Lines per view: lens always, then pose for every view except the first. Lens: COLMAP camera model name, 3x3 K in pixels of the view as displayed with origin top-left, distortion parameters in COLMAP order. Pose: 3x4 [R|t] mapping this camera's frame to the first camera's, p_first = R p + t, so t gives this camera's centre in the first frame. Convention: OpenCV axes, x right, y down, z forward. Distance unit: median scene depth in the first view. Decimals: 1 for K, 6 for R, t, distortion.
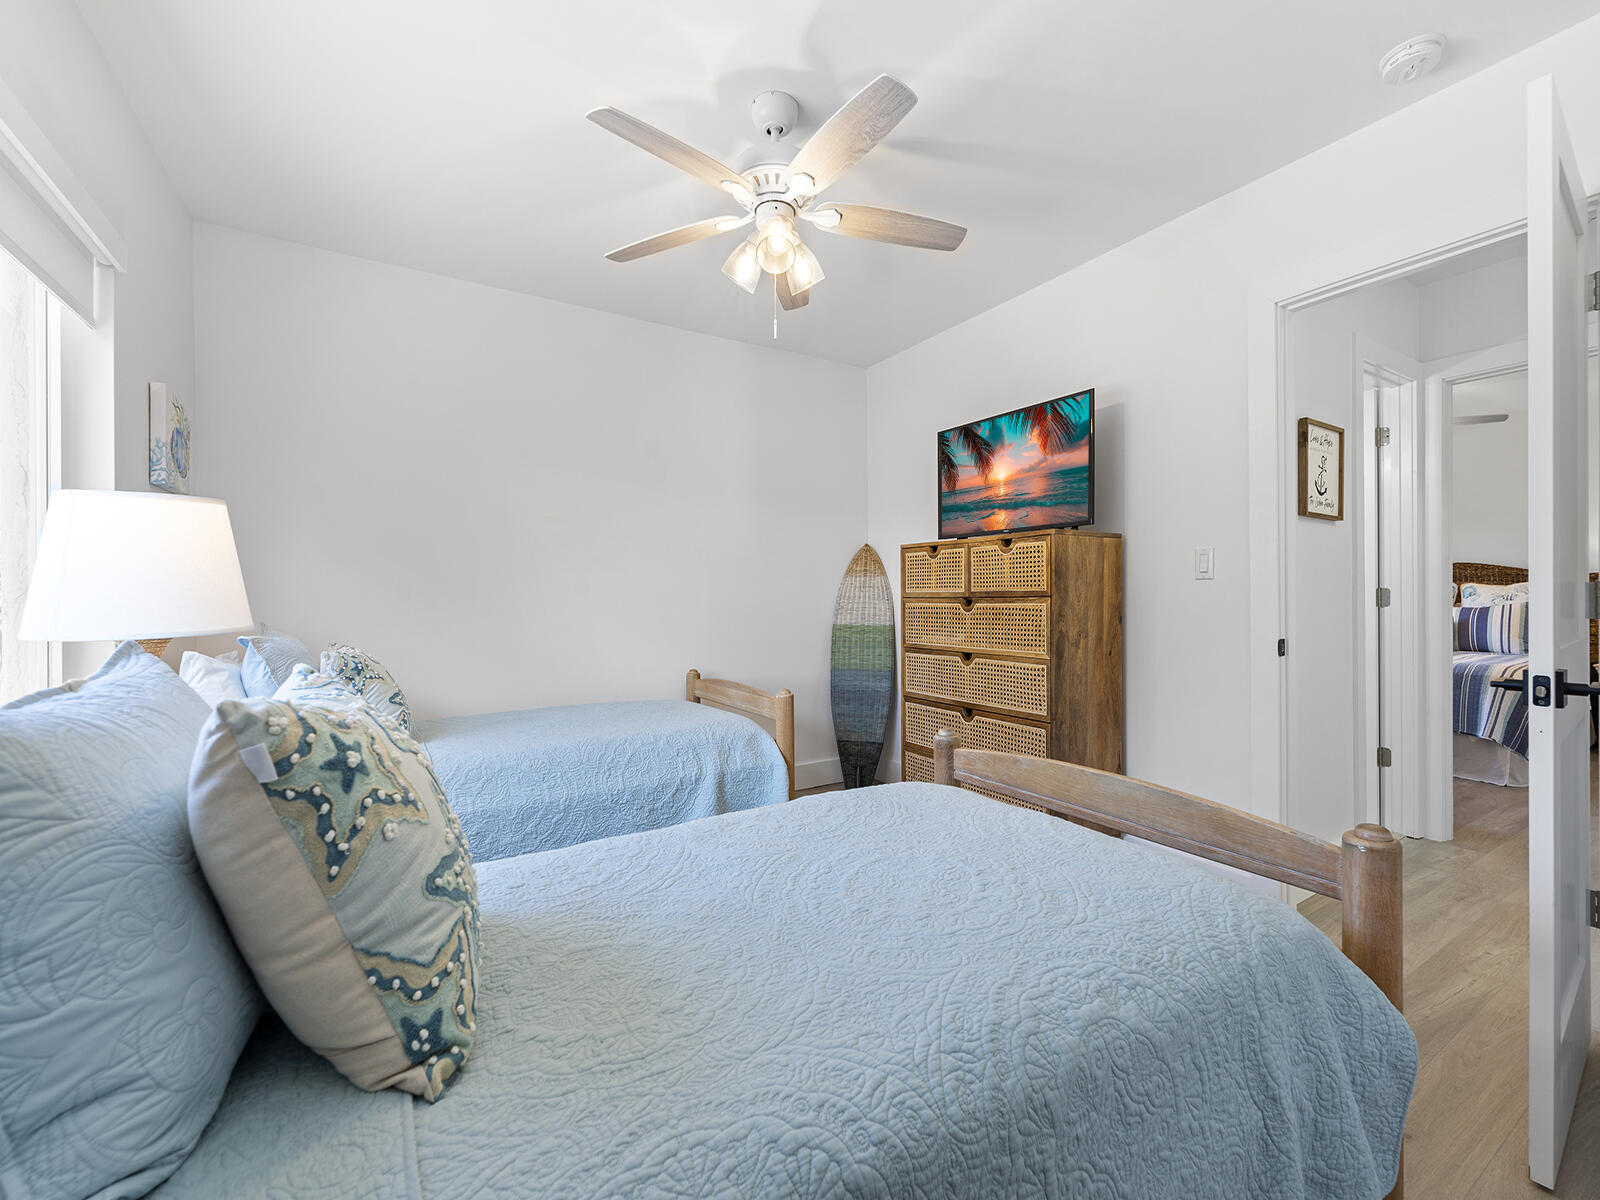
lens RADIAL K [[649.4, 0, 791.9], [0, 649.4, 603.9], [0, 0, 1]] dist [-0.000406, -0.000267]
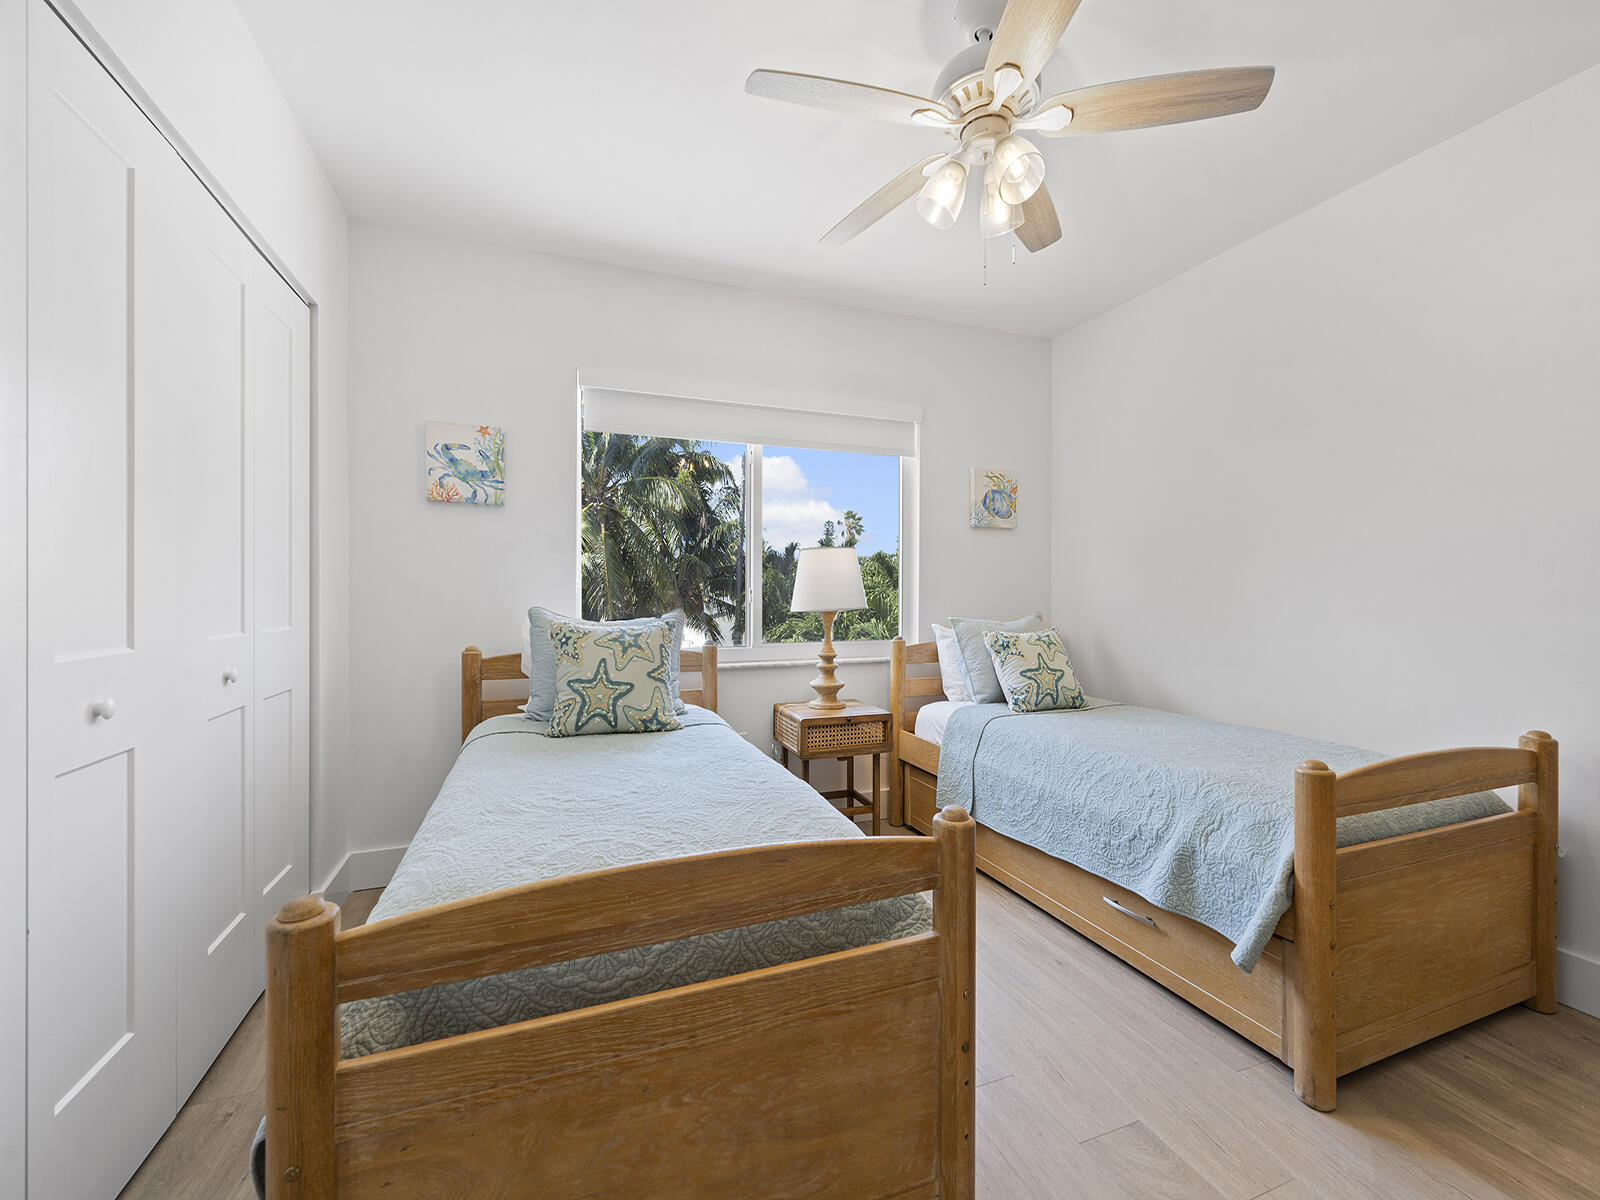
lens RADIAL K [[649.4, 0, 791.9], [0, 649.4, 603.9], [0, 0, 1]] dist [-0.000406, -0.000267]
pose [[-0.194006, 0.014971, -0.980886, 0.752496], [-0.006996, 0.999837, 0.016643, -0.006440], [0.980975, 0.010091, -0.193869, 0.831011]]
